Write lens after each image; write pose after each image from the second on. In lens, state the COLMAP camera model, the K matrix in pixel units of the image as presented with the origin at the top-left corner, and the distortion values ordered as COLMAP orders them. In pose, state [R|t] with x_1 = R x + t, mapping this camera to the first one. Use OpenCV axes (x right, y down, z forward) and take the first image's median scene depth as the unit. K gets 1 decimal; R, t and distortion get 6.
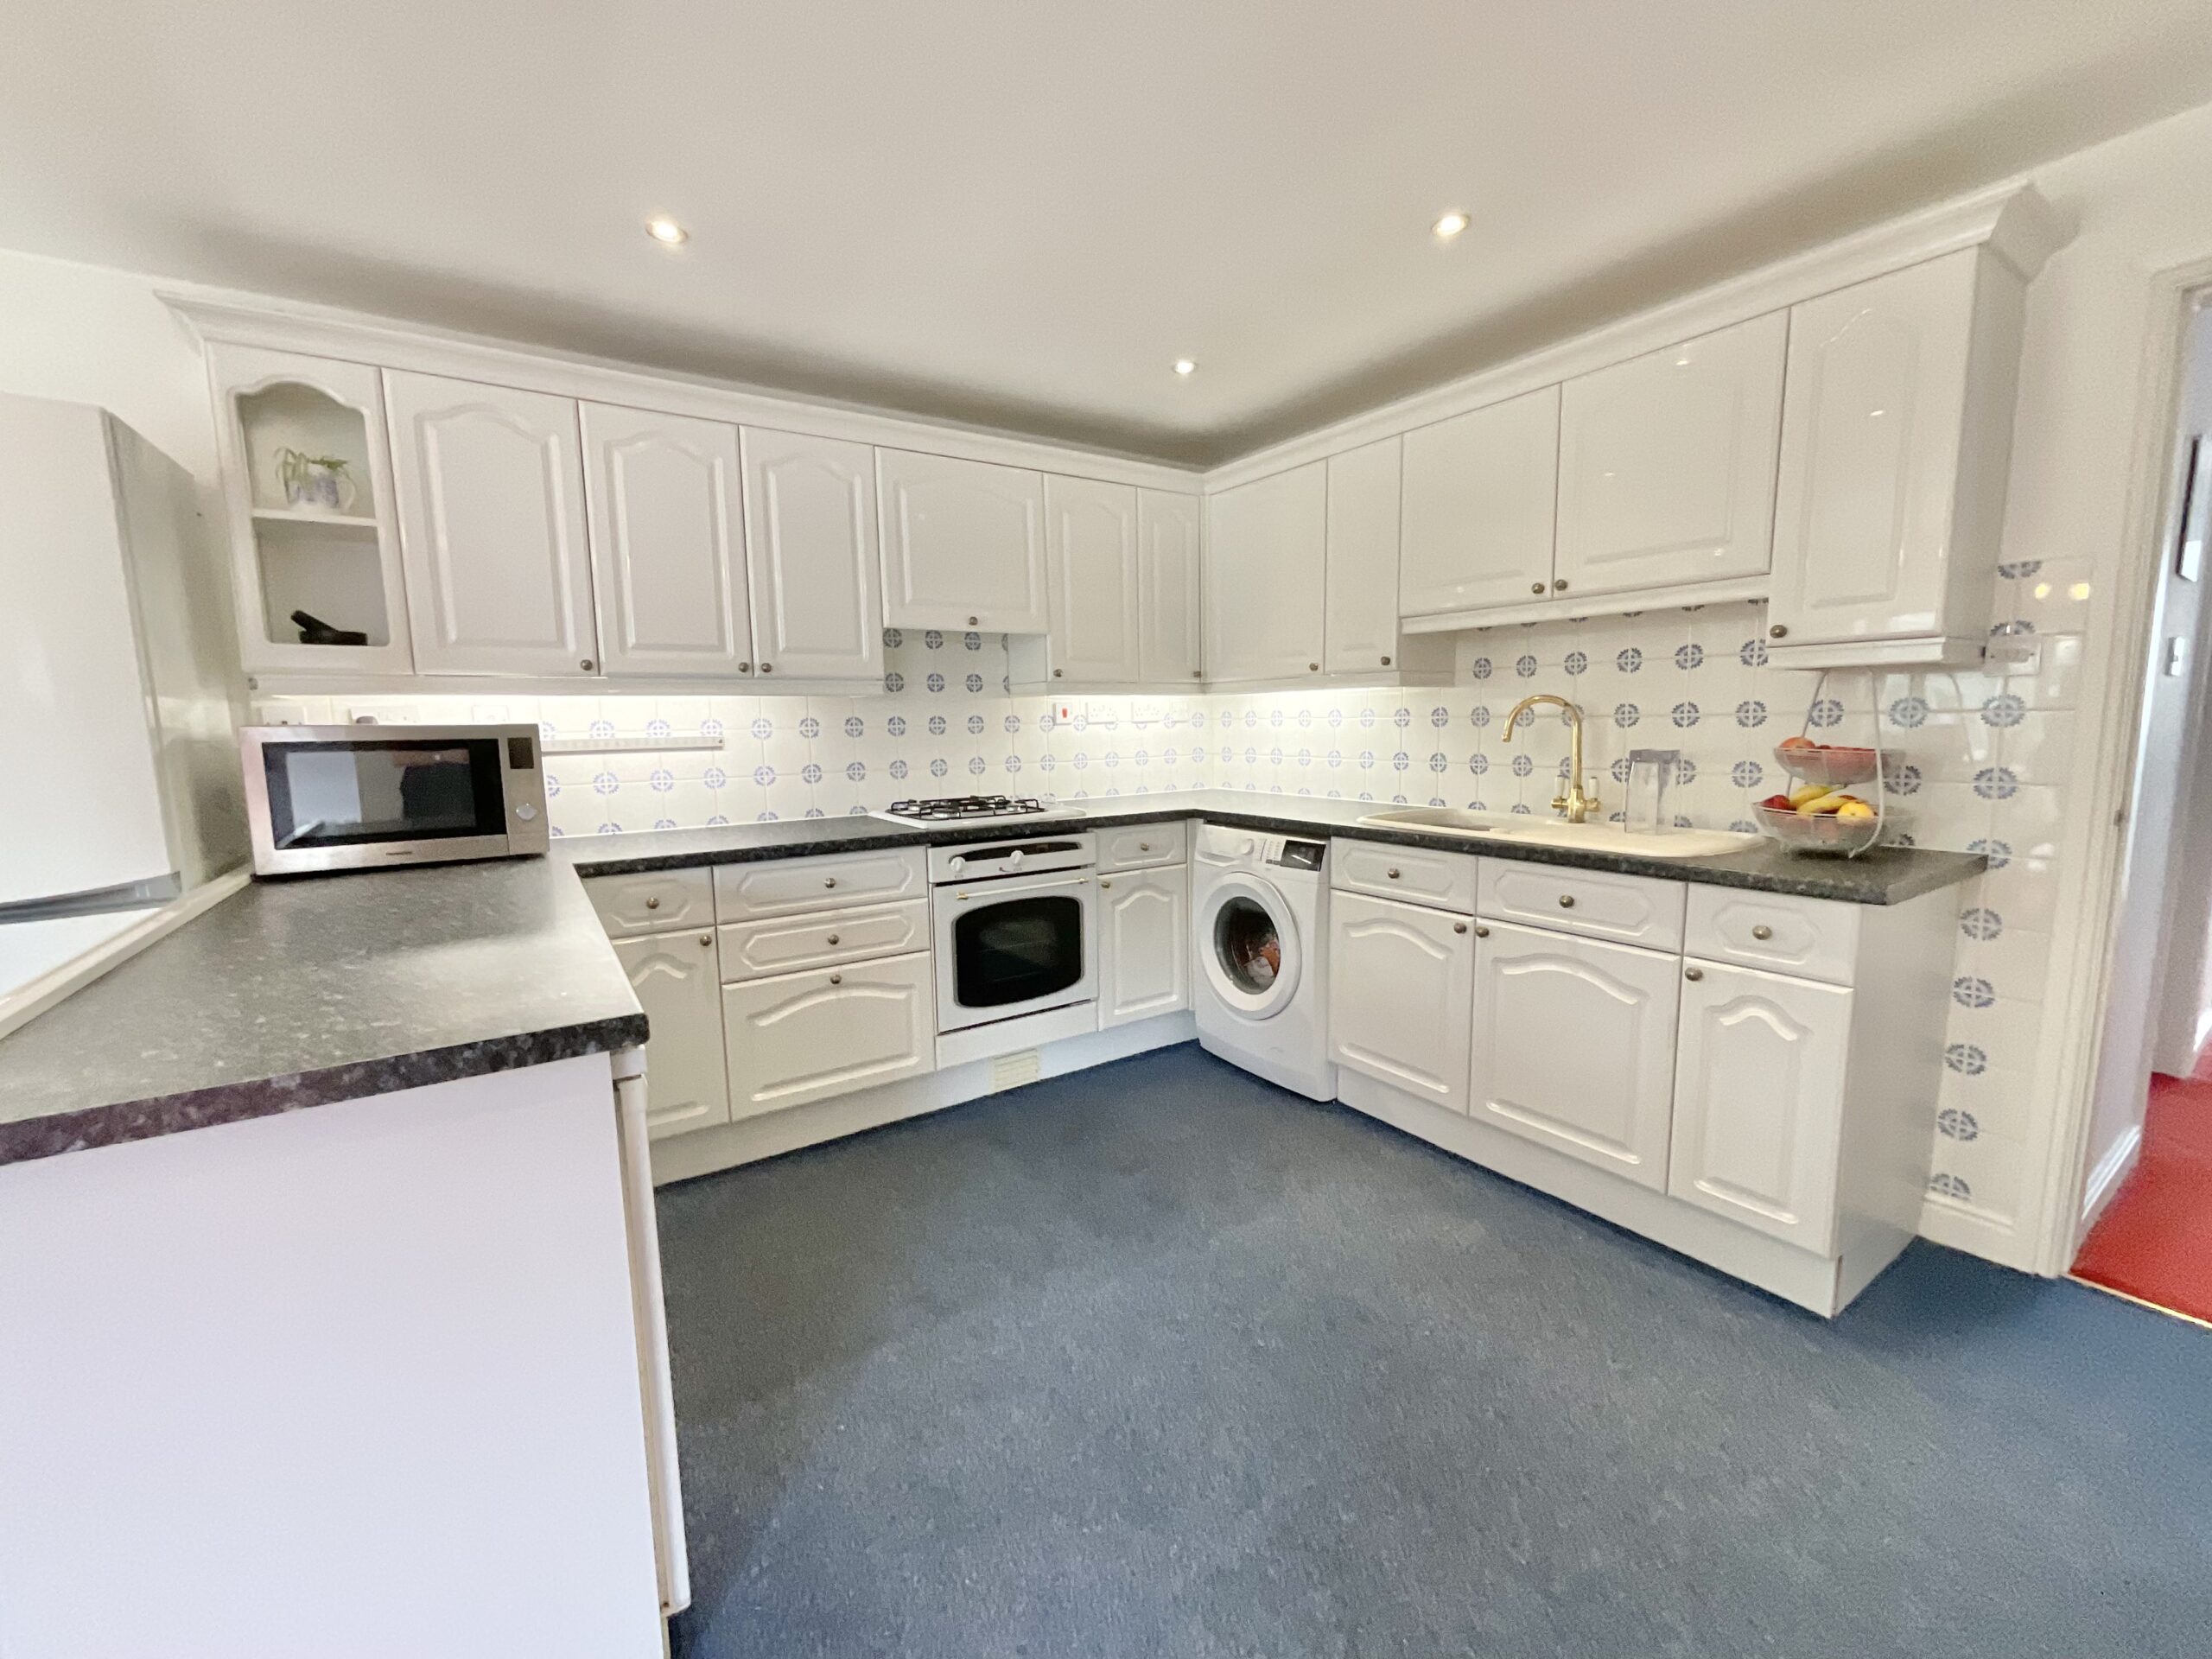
lens RADIAL K [[900.5, 0, 1113.1], [0, 900.5, 831.7], [0, 0, 1]] dist [0.003408, 0.000174]
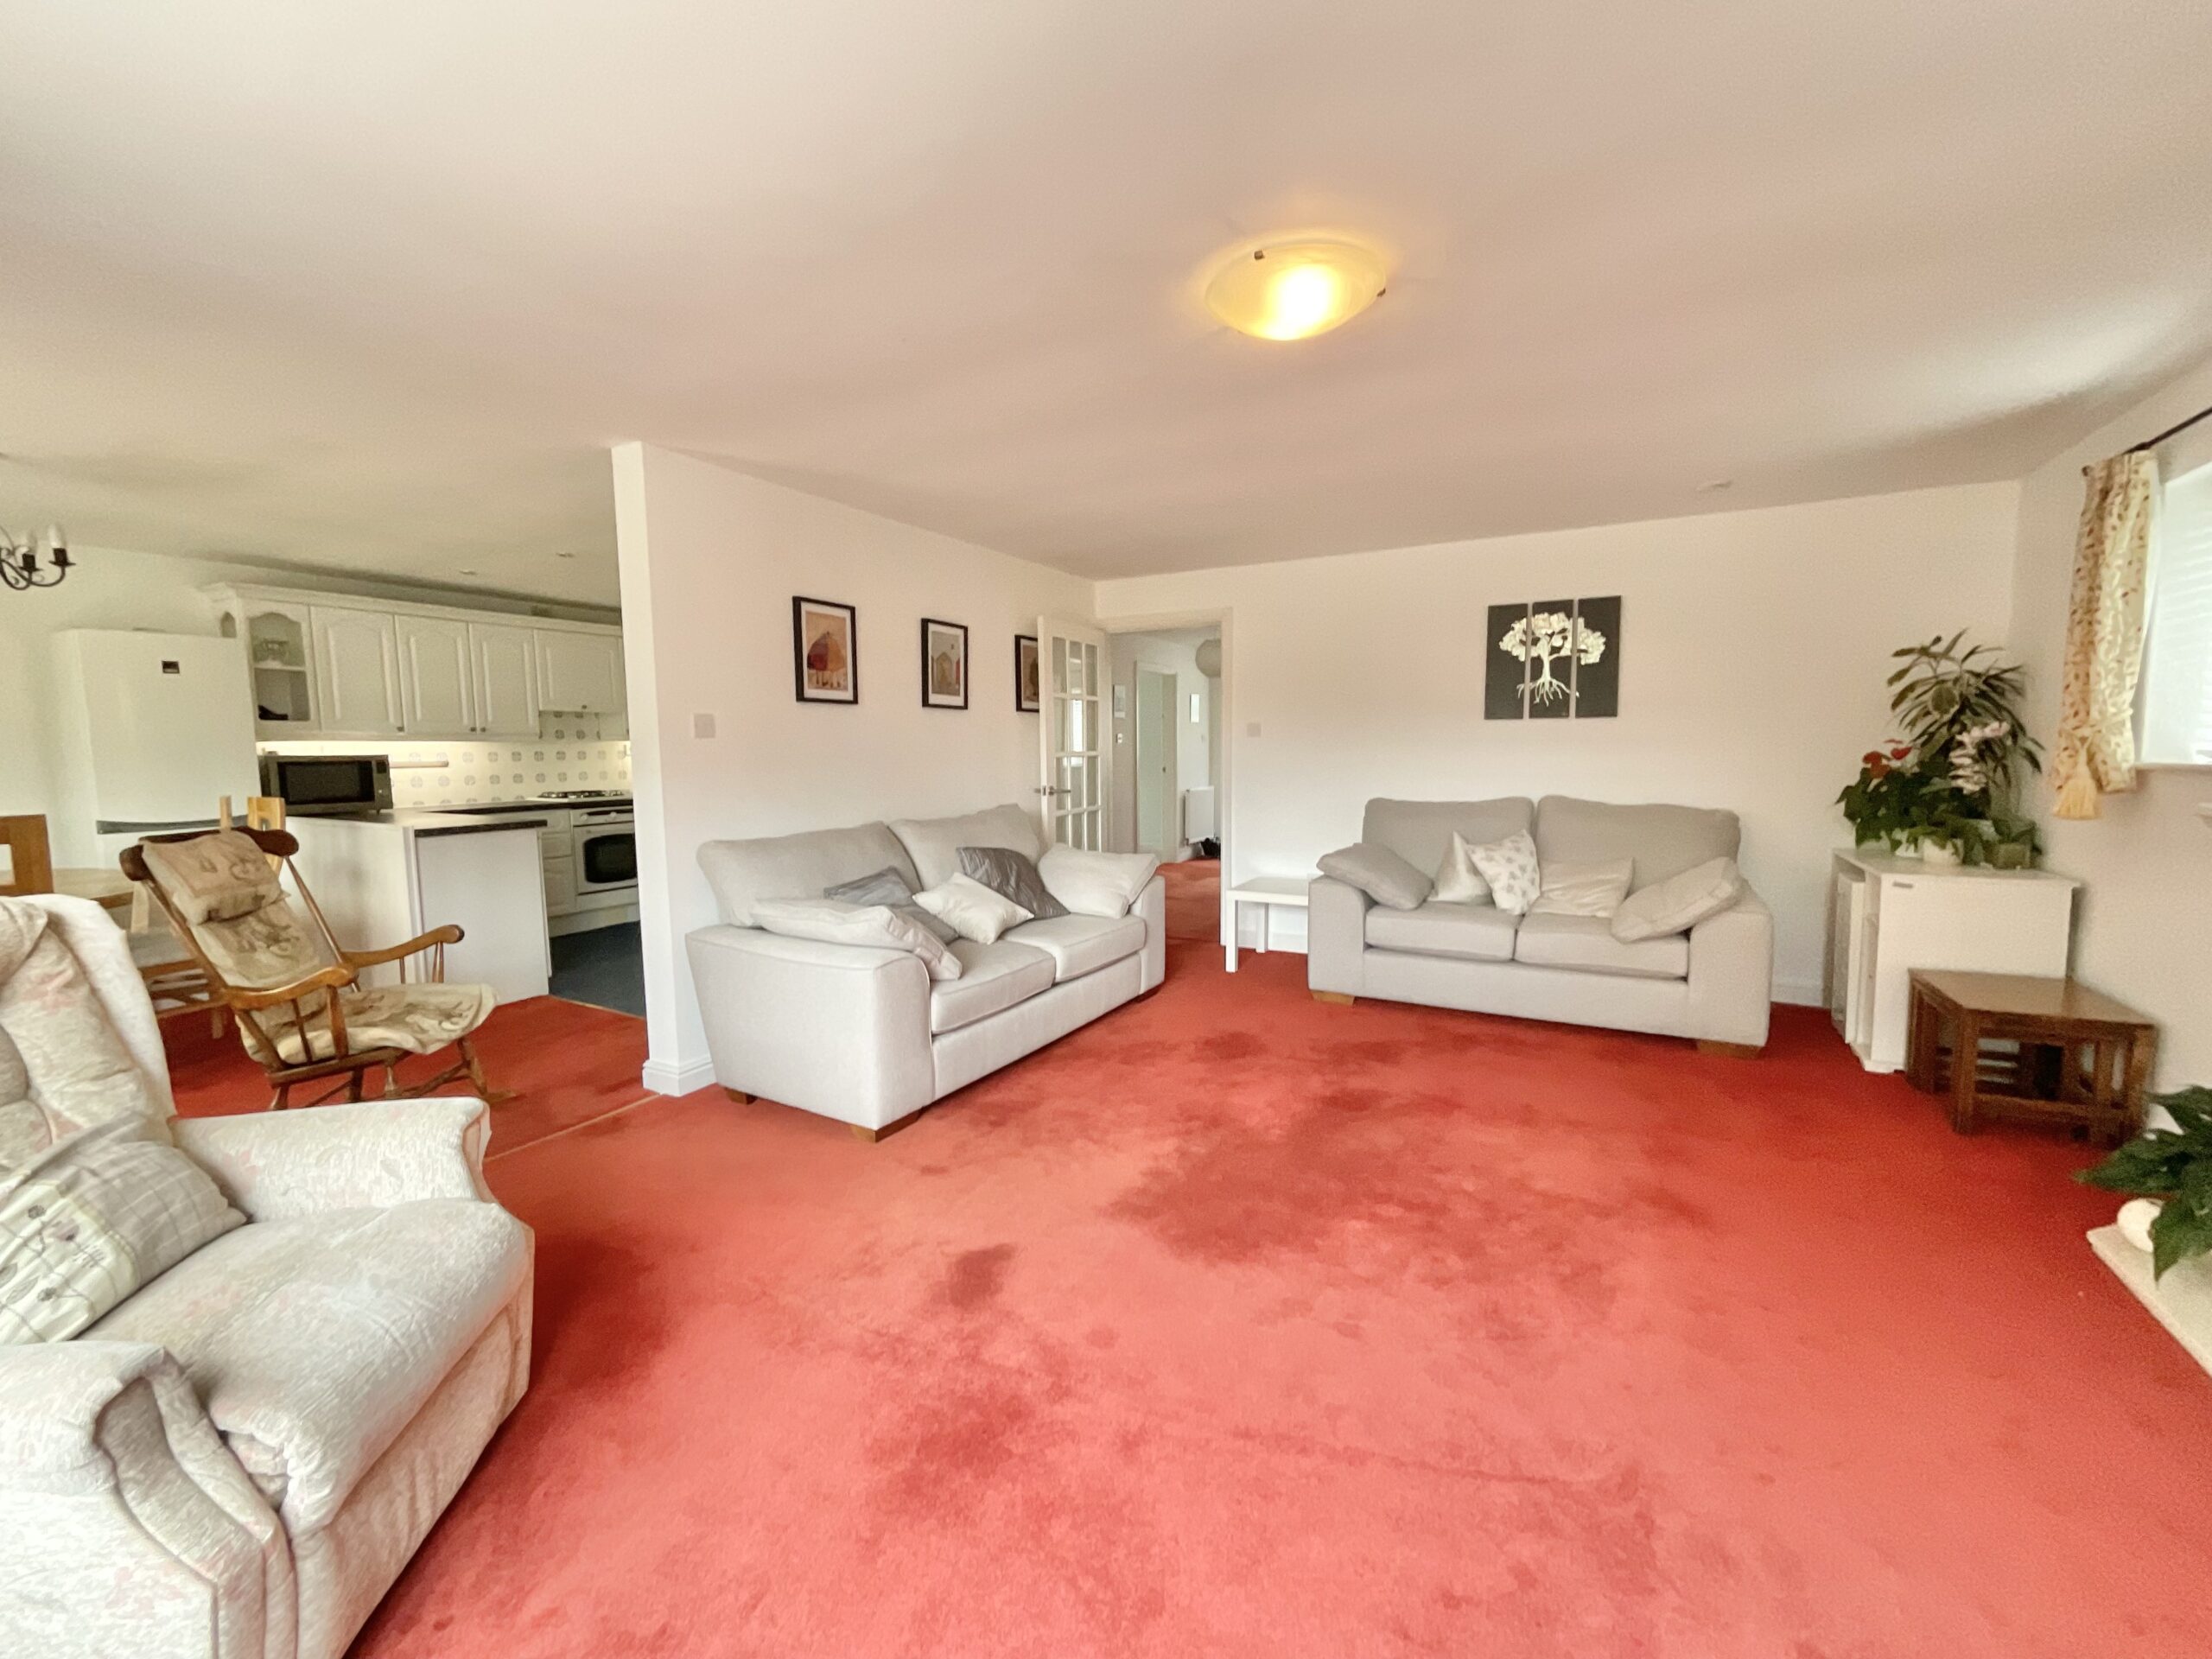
lens RADIAL K [[900.5, 0, 1111.7], [0, 900.5, 824.0], [0, 0, 1]] dist [0.003408, 0.000174]
pose [[0.884874, -0.037807, 0.464295, -0.051667], [0.059759, 0.997679, -0.032652, 0.193363], [-0.461982, 0.056639, 0.885079, -1.497608]]
